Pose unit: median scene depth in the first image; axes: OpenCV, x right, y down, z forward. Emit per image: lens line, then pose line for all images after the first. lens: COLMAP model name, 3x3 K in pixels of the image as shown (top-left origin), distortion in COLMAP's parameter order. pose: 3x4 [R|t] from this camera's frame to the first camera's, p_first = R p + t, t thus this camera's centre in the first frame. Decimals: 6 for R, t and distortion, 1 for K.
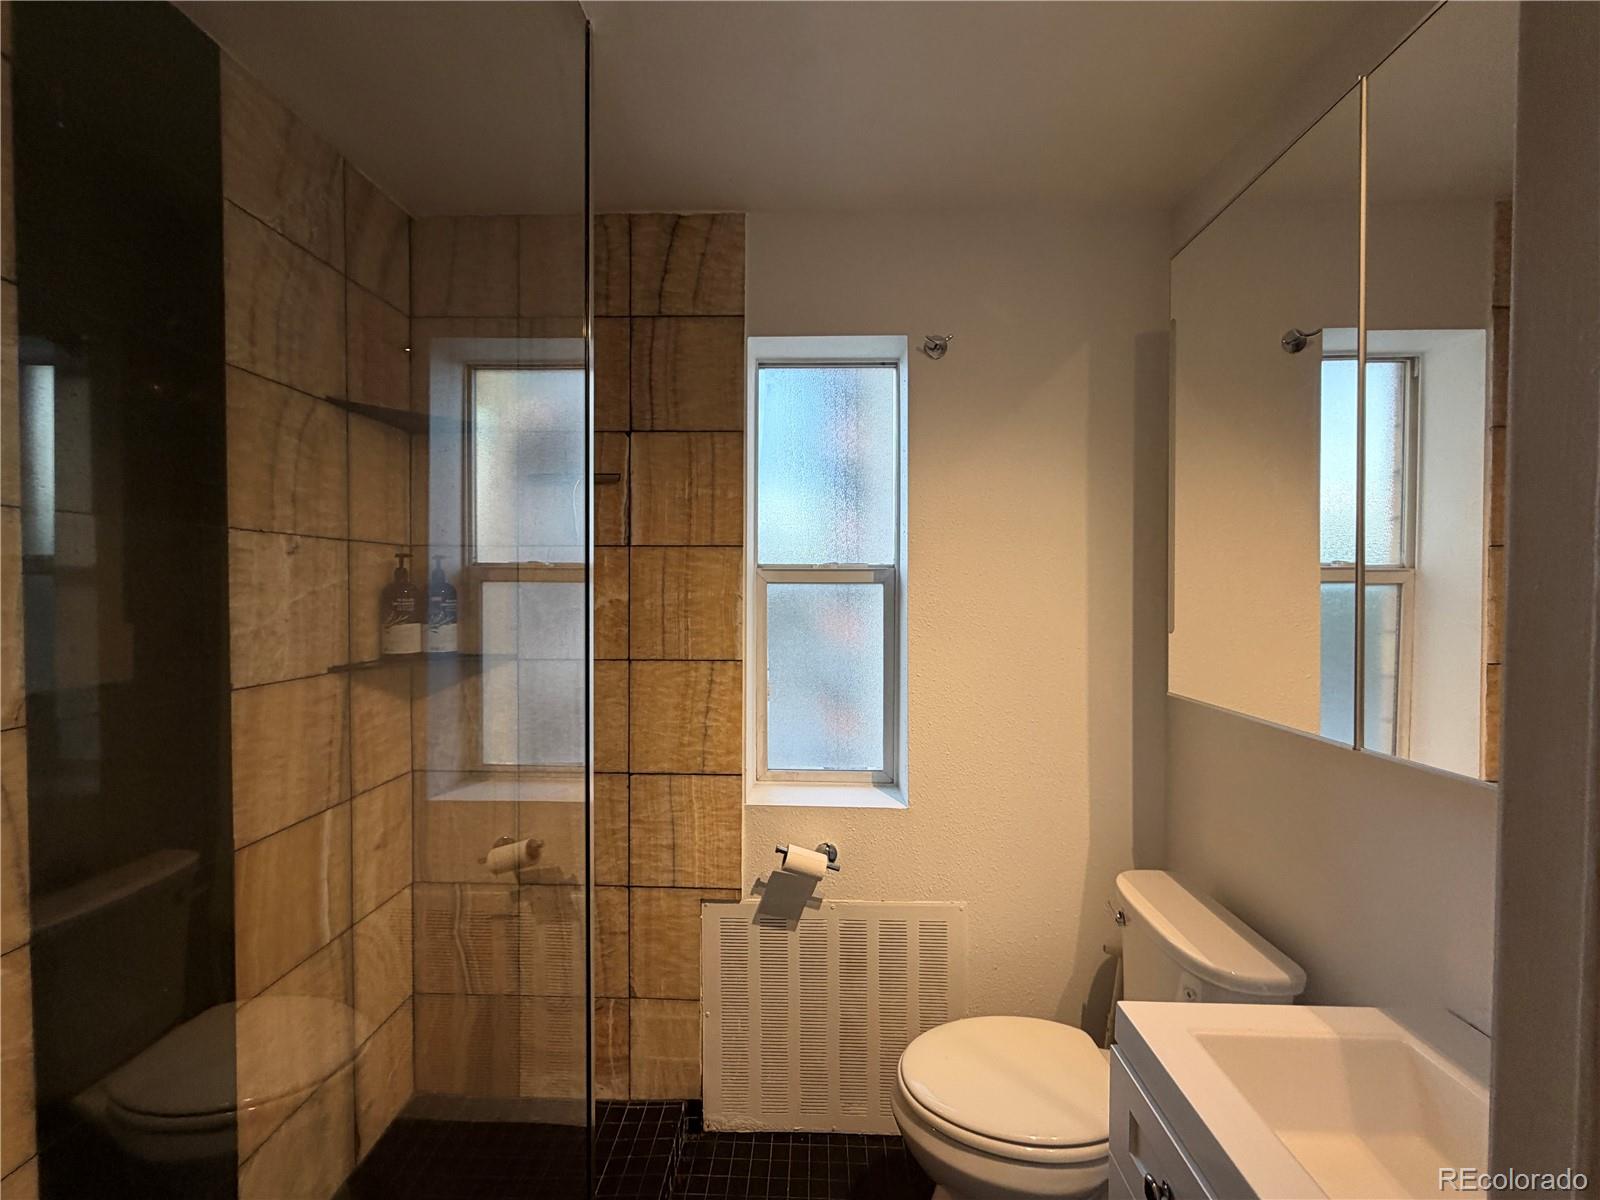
lens RADIAL K [[644.0, 0, 793.9], [0, 644.0, 600.5], [0, 0, 1]] dist [0.003389, 0.000596]
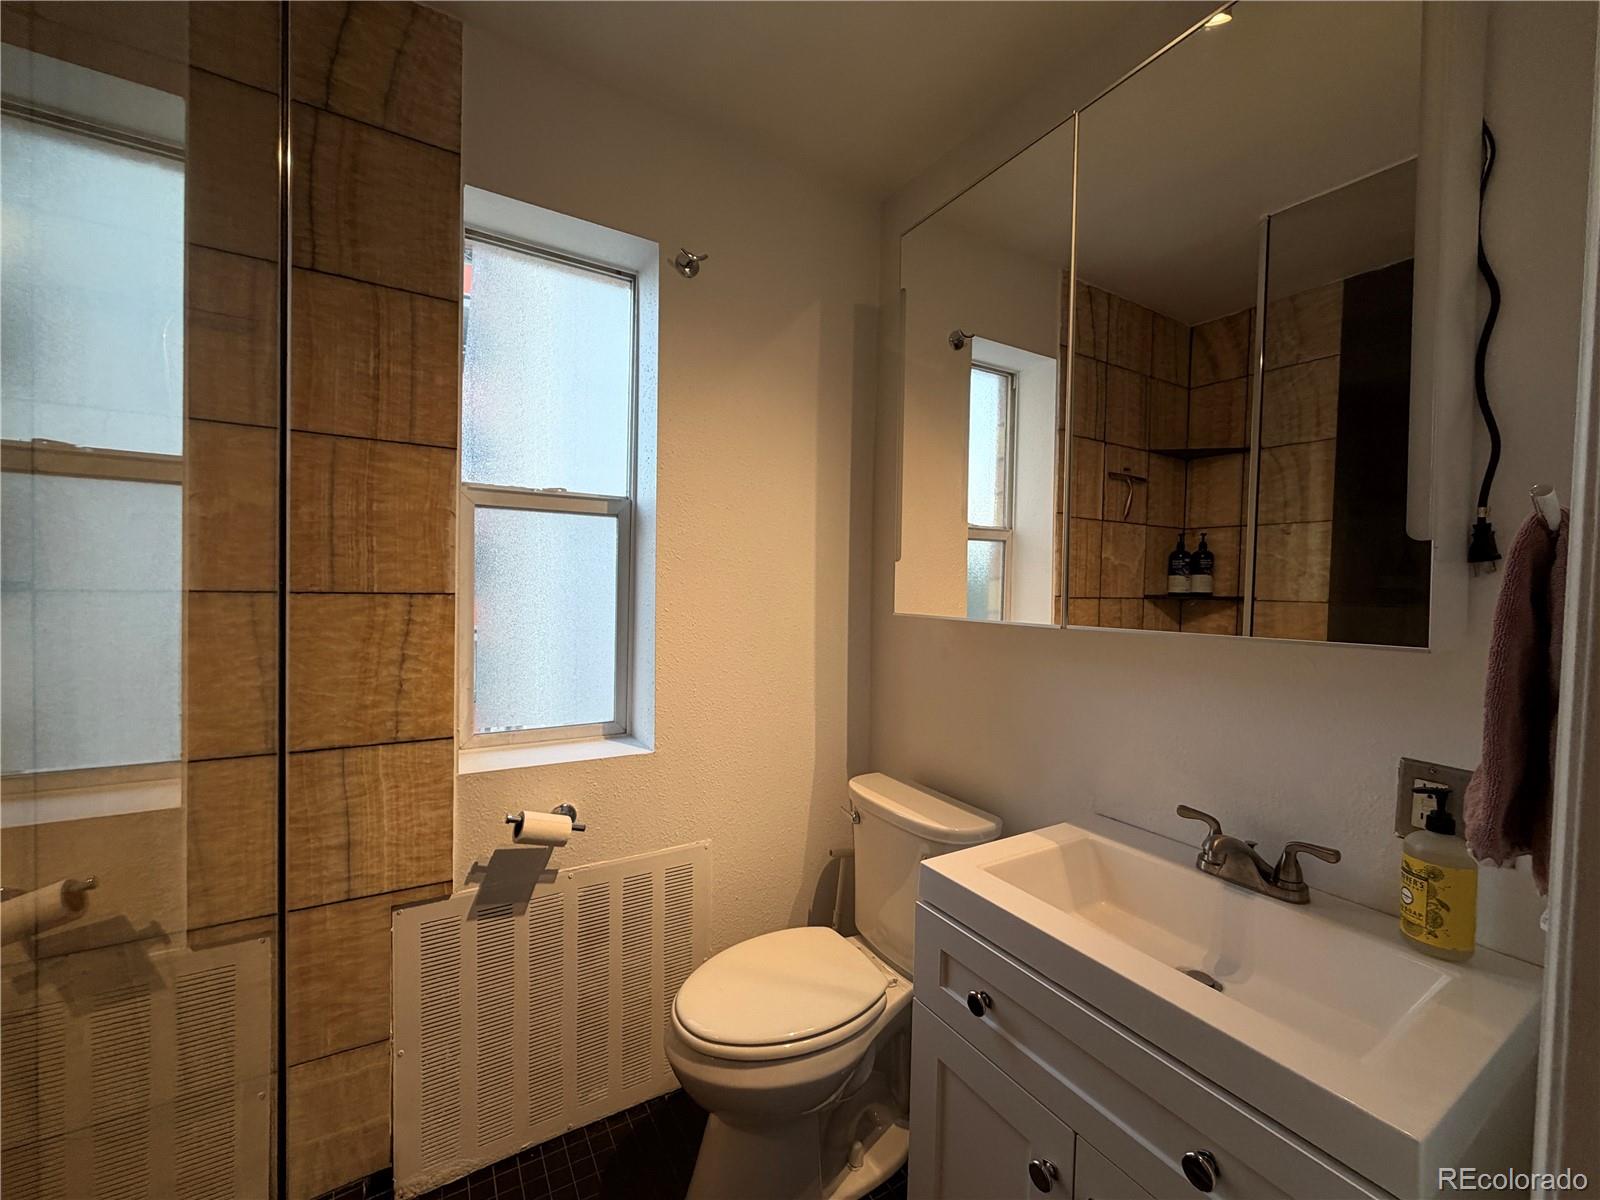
lens RADIAL K [[644.0, 0, 793.9], [0, 644.0, 600.5], [0, 0, 1]] dist [0.003389, 0.000596]
pose [[0.839432, 0.002051, 0.543461, -0.161749], [-0.010269, 0.999874, 0.012089, 0.087827], [-0.543367, -0.015729, 0.839348, 0.106812]]
